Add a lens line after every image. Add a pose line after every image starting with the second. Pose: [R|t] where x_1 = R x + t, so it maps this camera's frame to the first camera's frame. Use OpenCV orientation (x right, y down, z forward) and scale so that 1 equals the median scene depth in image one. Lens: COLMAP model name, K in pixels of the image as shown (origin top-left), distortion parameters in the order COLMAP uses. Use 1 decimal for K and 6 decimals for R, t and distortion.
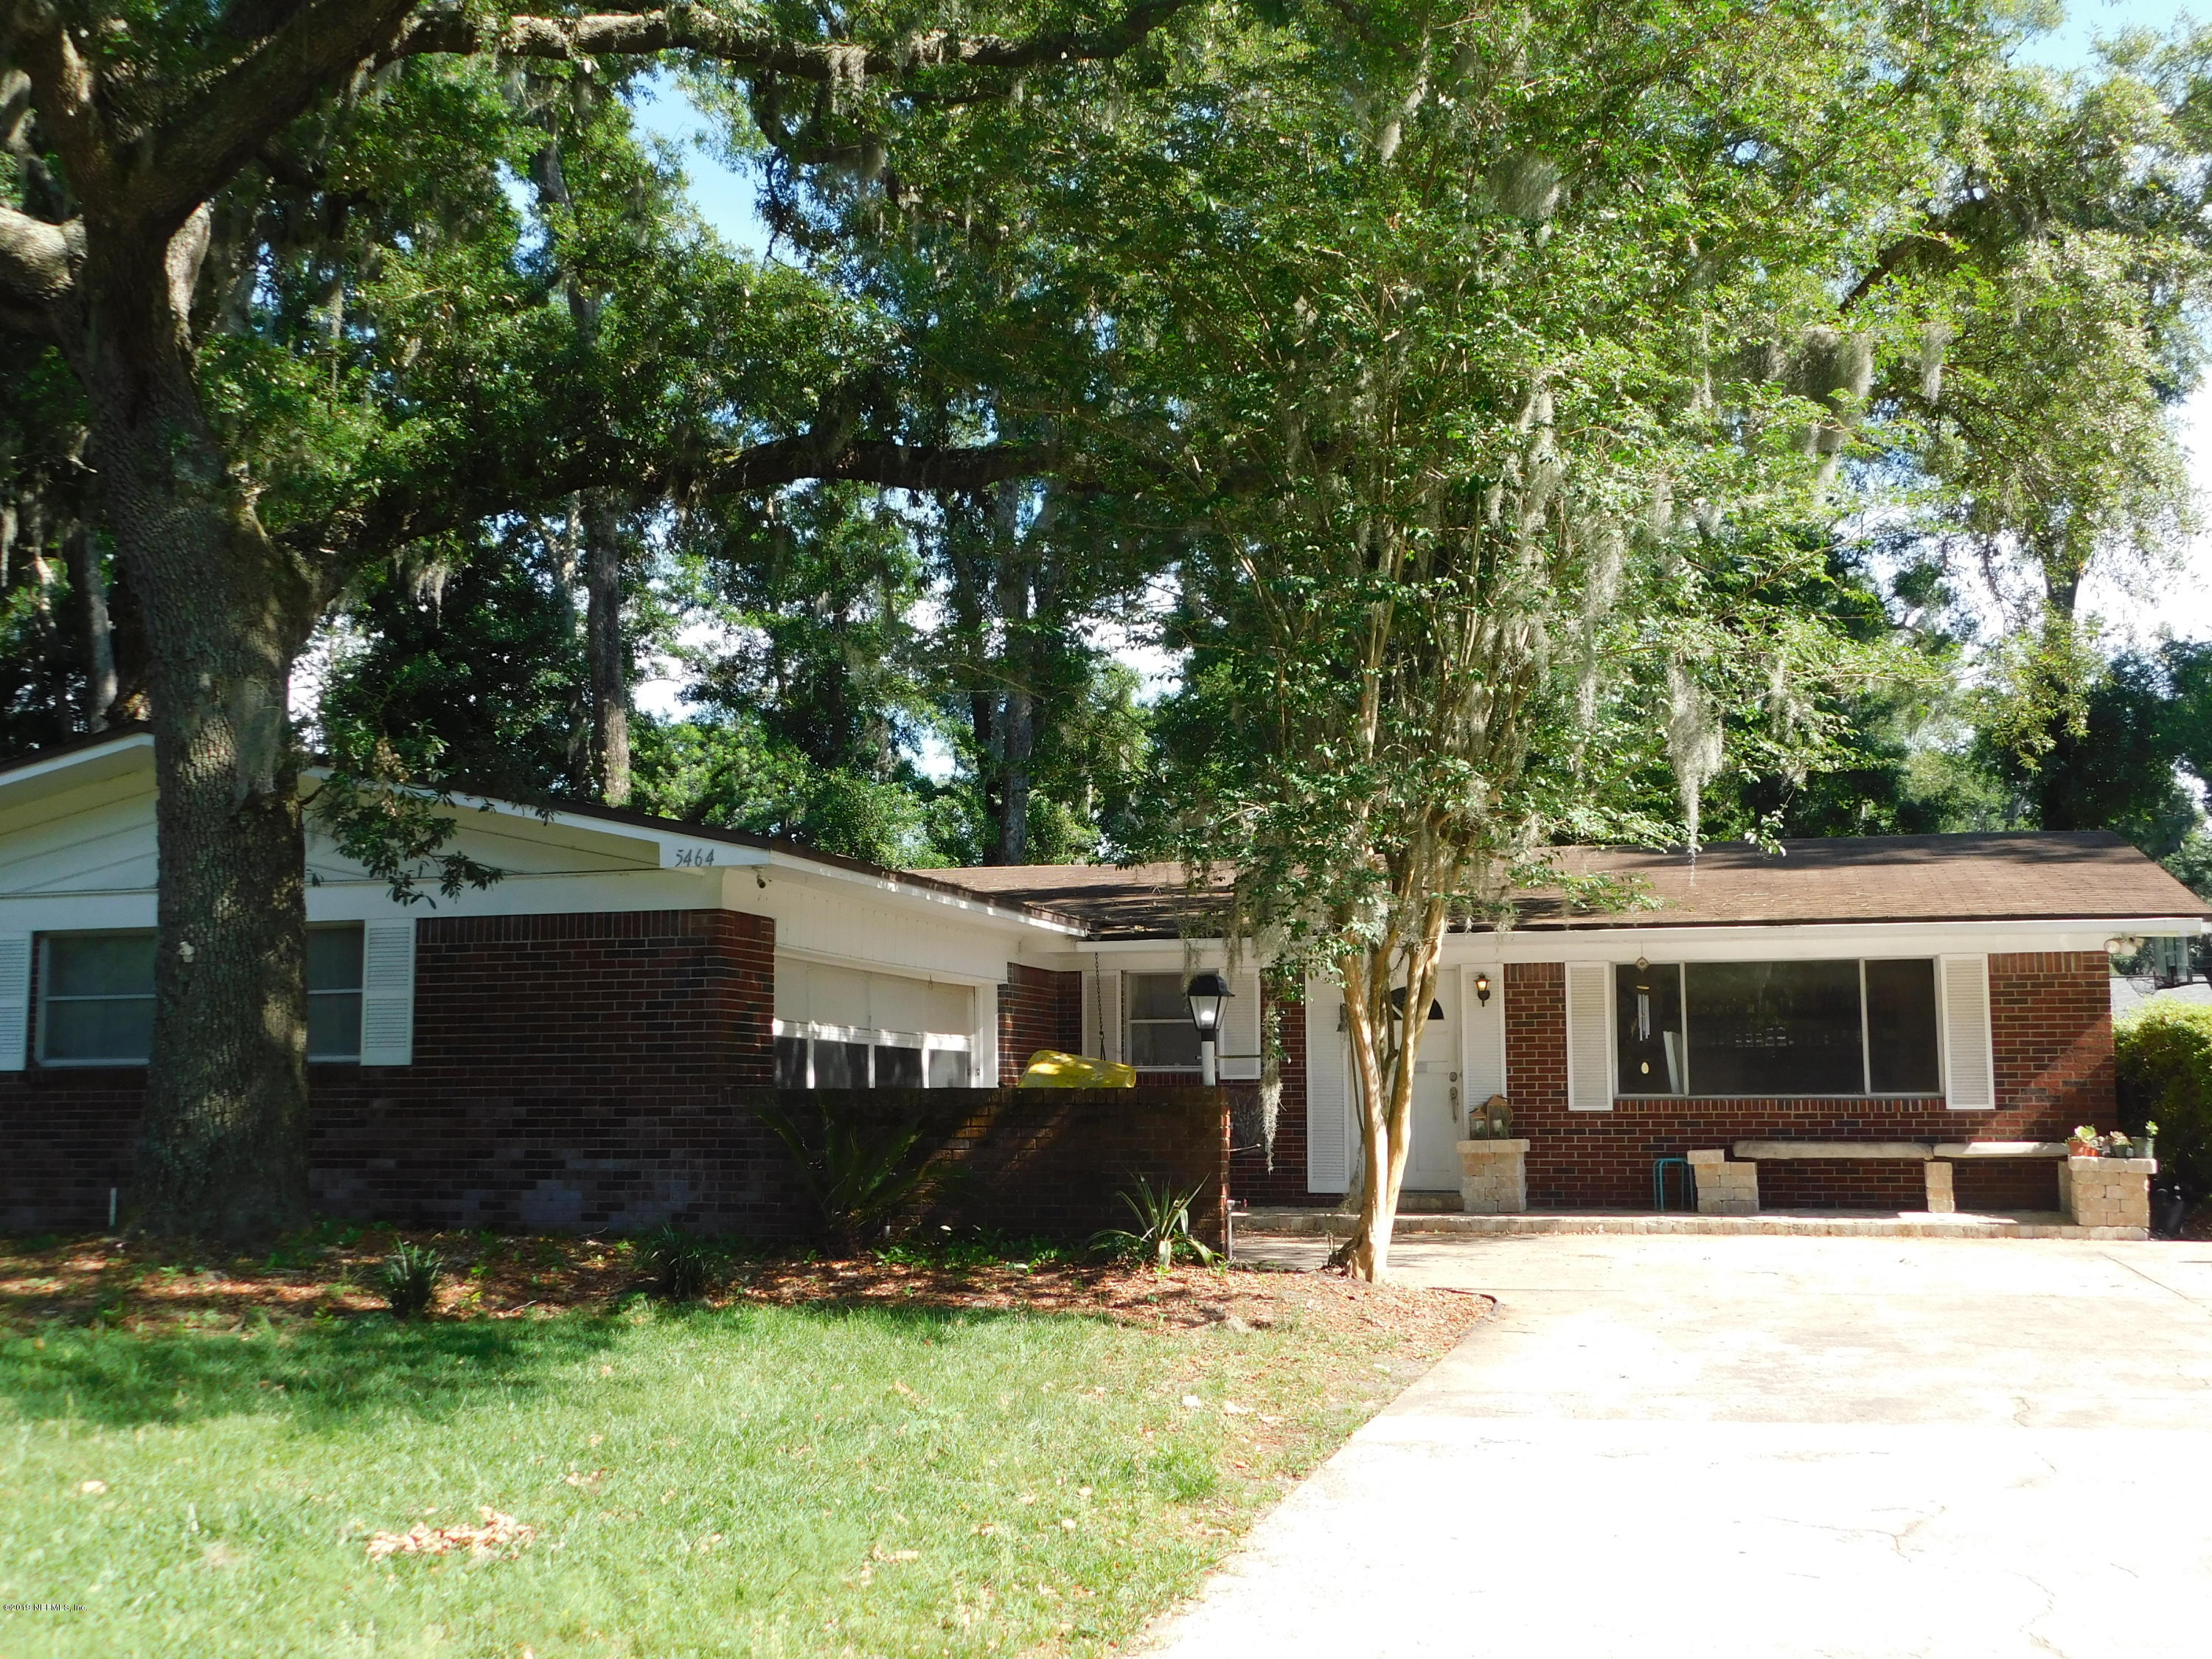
lens RADIAL K [[2345.3, 0, 1106.0], [0, 2345.3, 829.5], [0, 0, 1]] dist [0.001651, 0.008502]
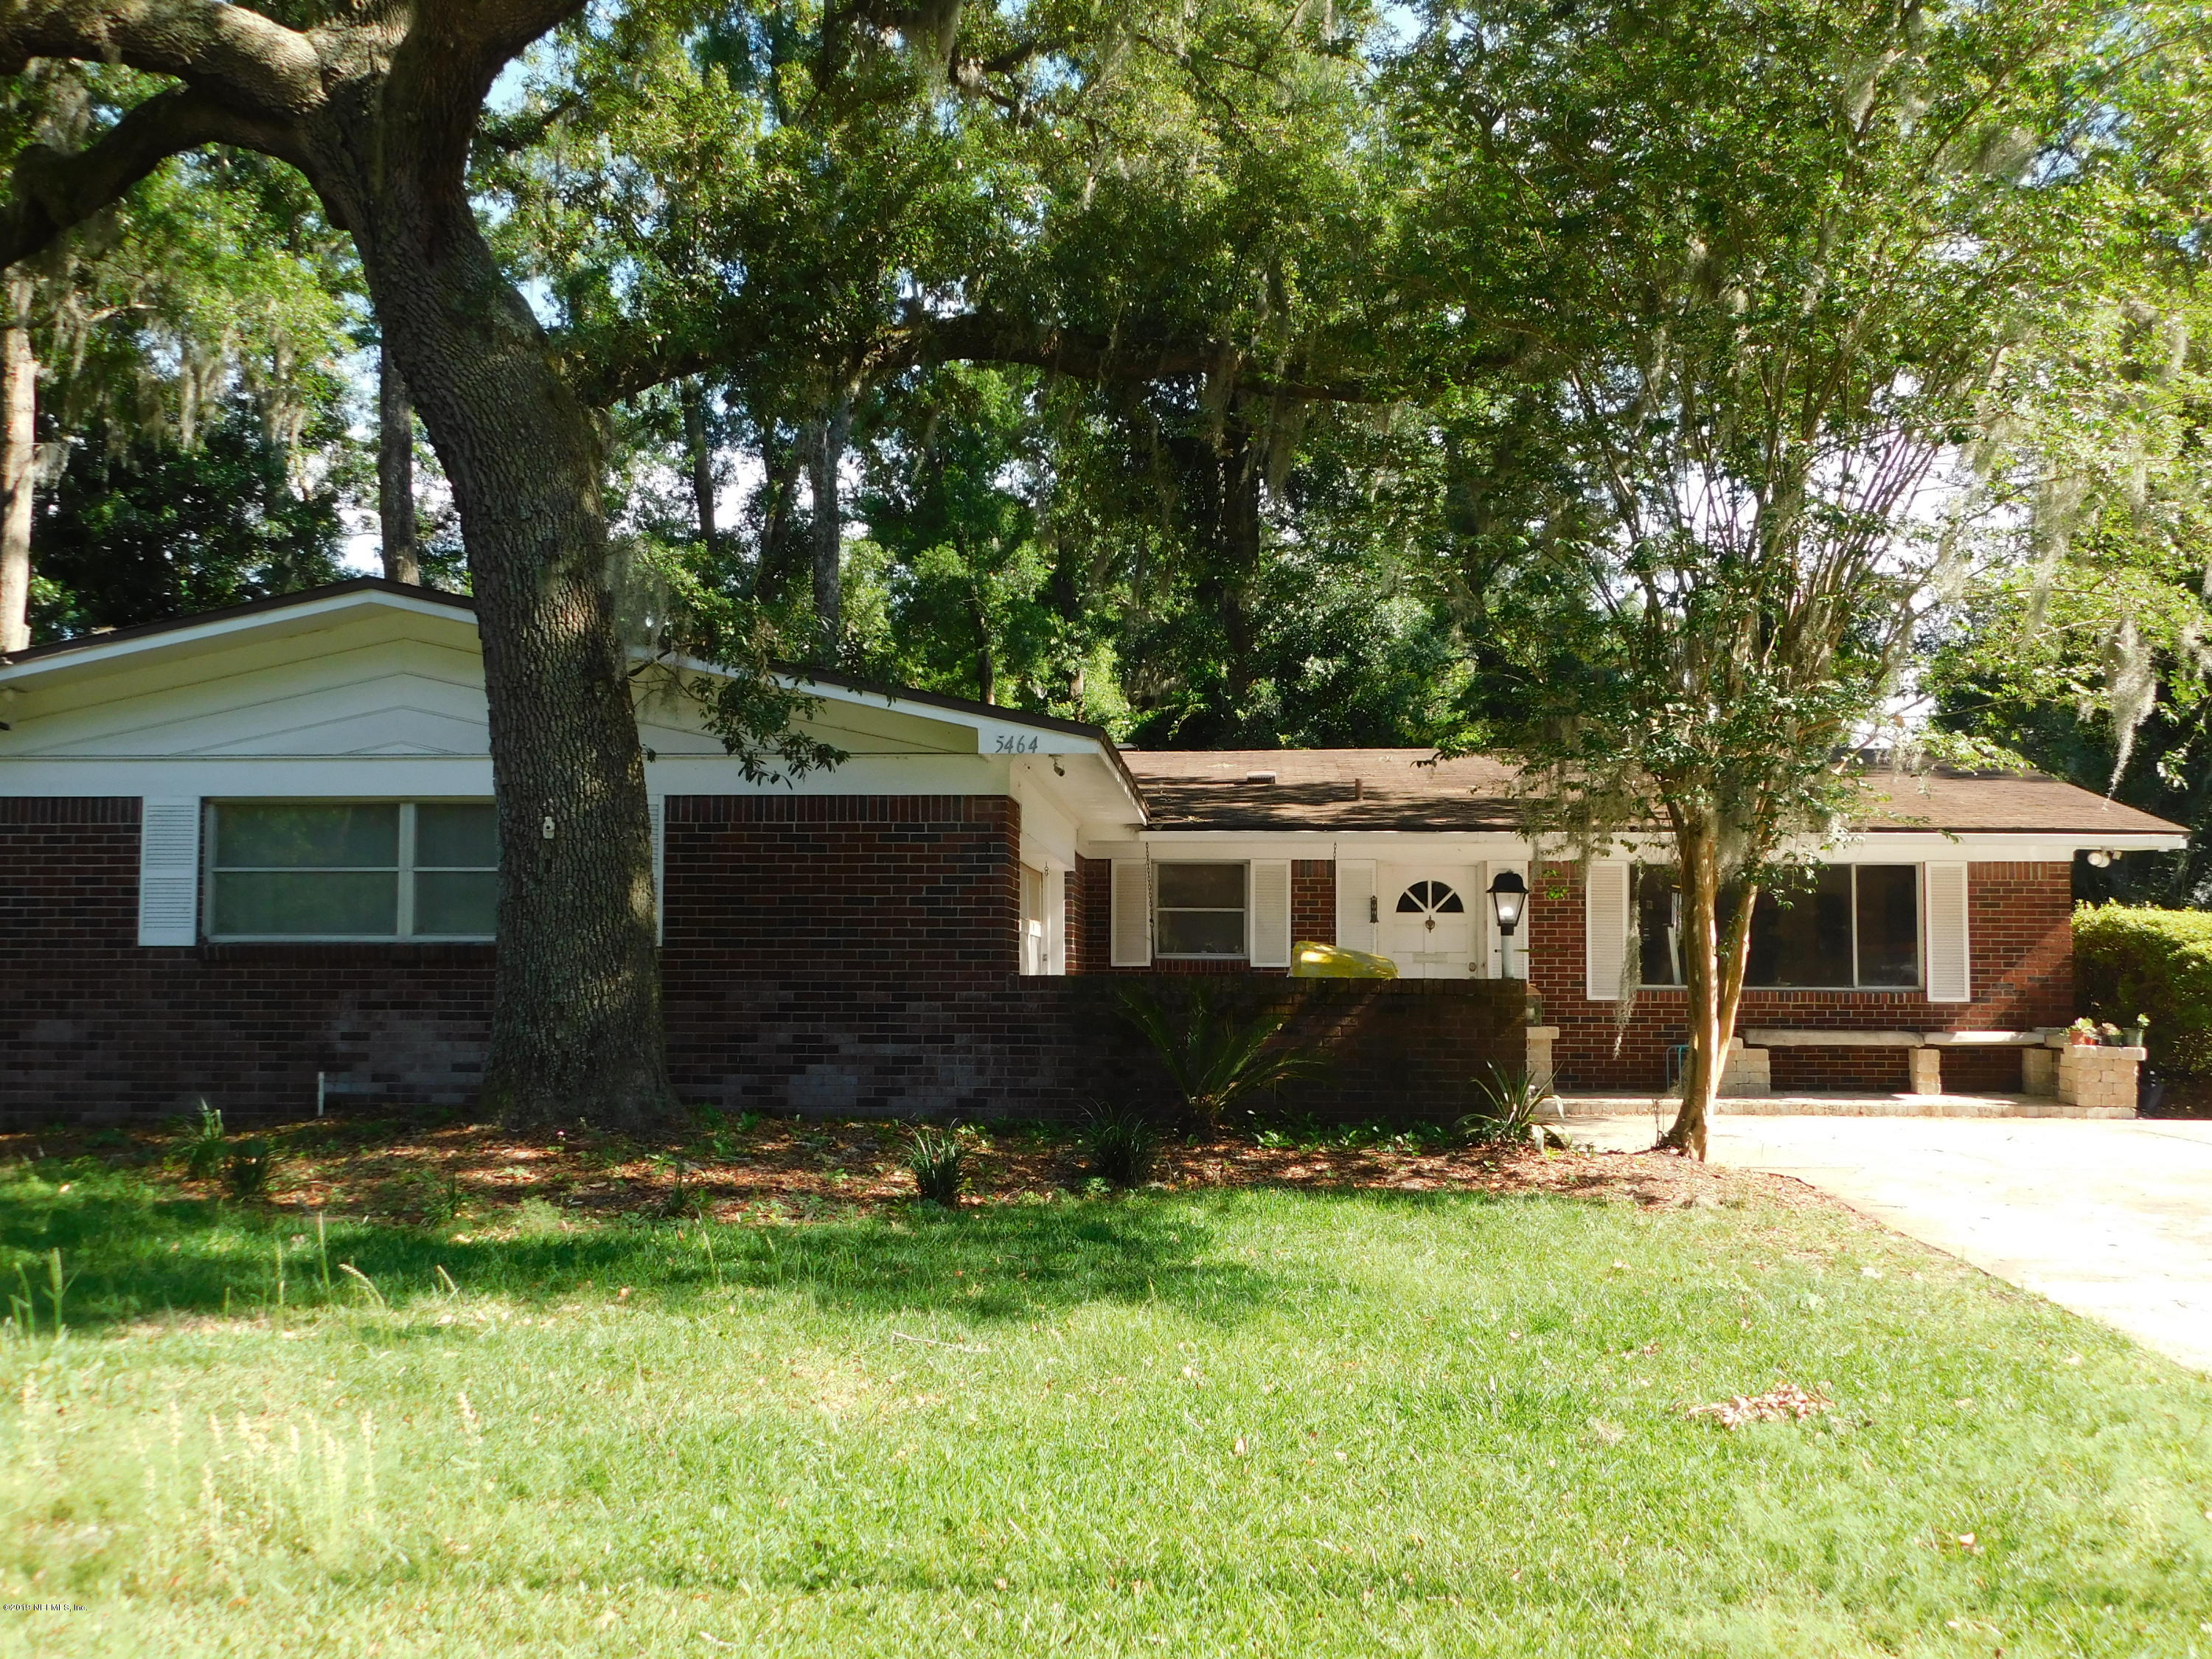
lens RADIAL K [[2345.3, 0, 1106.0], [0, 2345.3, 829.5], [0, 0, 1]] dist [0.001651, 0.008502]
pose [[0.974670, 0.023989, 0.222360, -0.270008], [-0.035366, 0.998253, 0.047327, -0.000229], [-0.220836, -0.053992, 0.973815, 0.014419]]
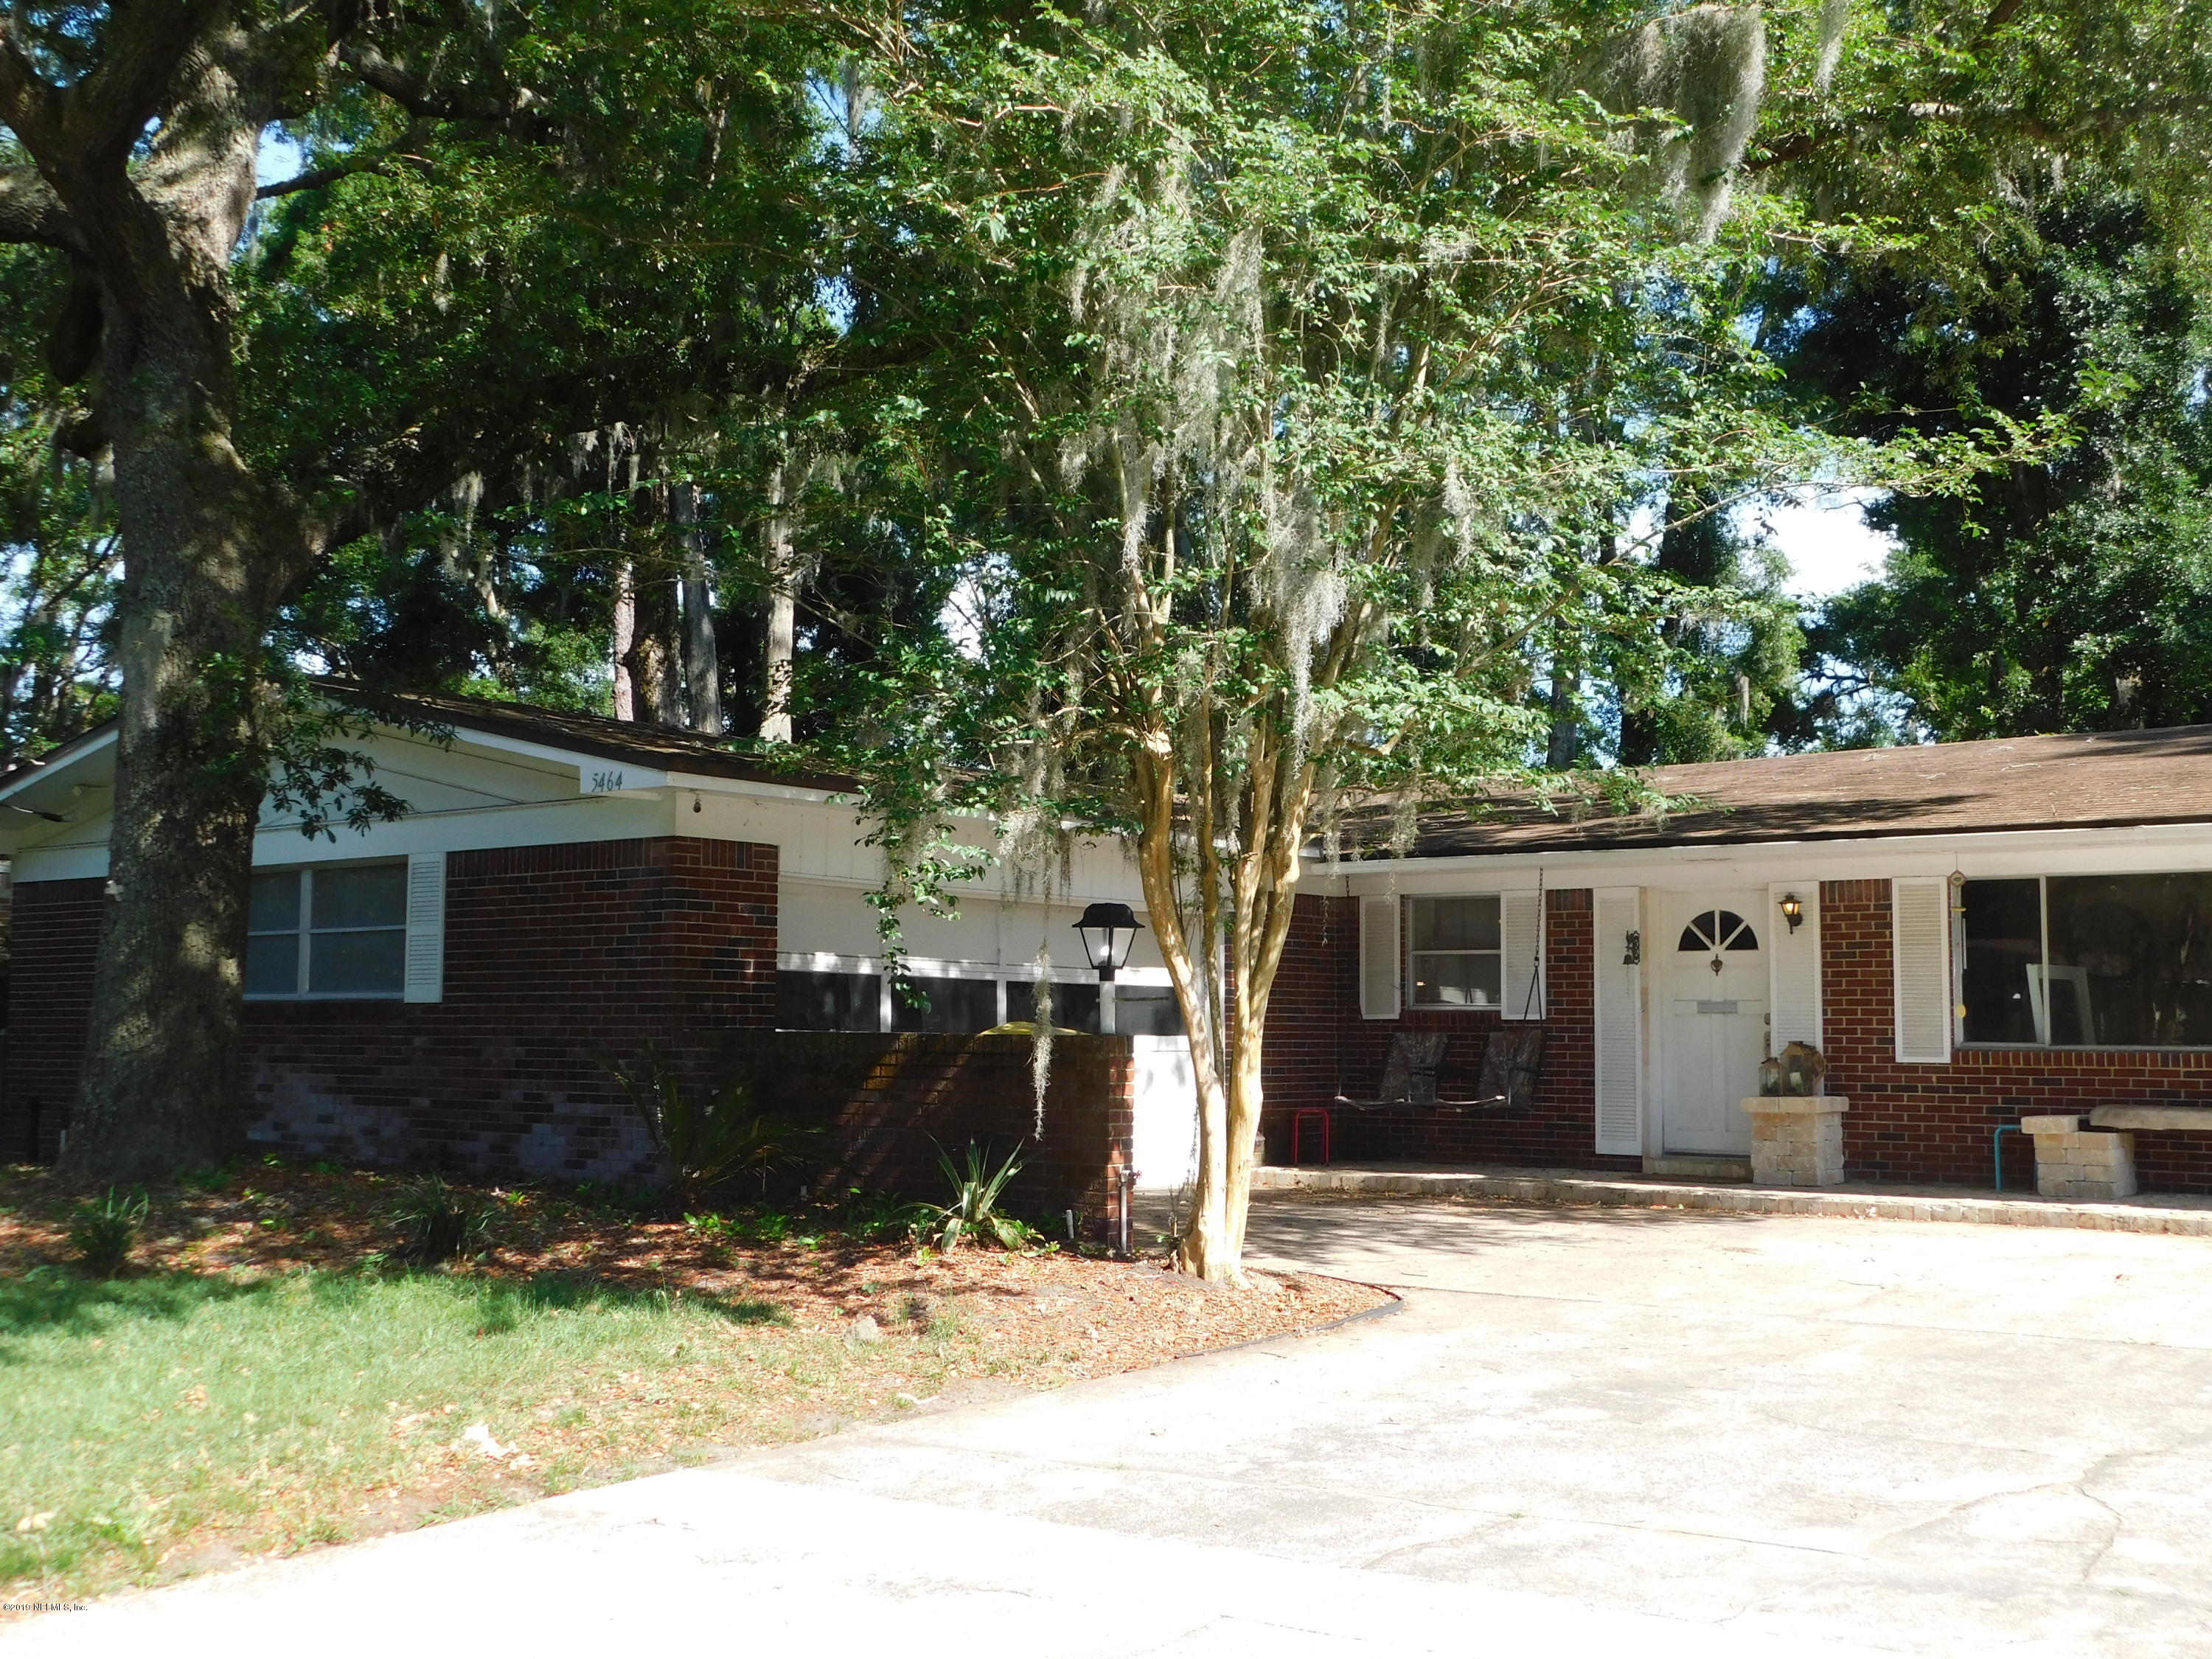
lens RADIAL K [[2345.3, 0, 1106.0], [0, 2345.3, 829.5], [0, 0, 1]] dist [0.001651, 0.008502]
pose [[0.925769, -0.022614, -0.377412, 0.266650], [0.034730, 0.999076, 0.025328, 0.010799], [0.376491, -0.036555, 0.925699, 0.164293]]
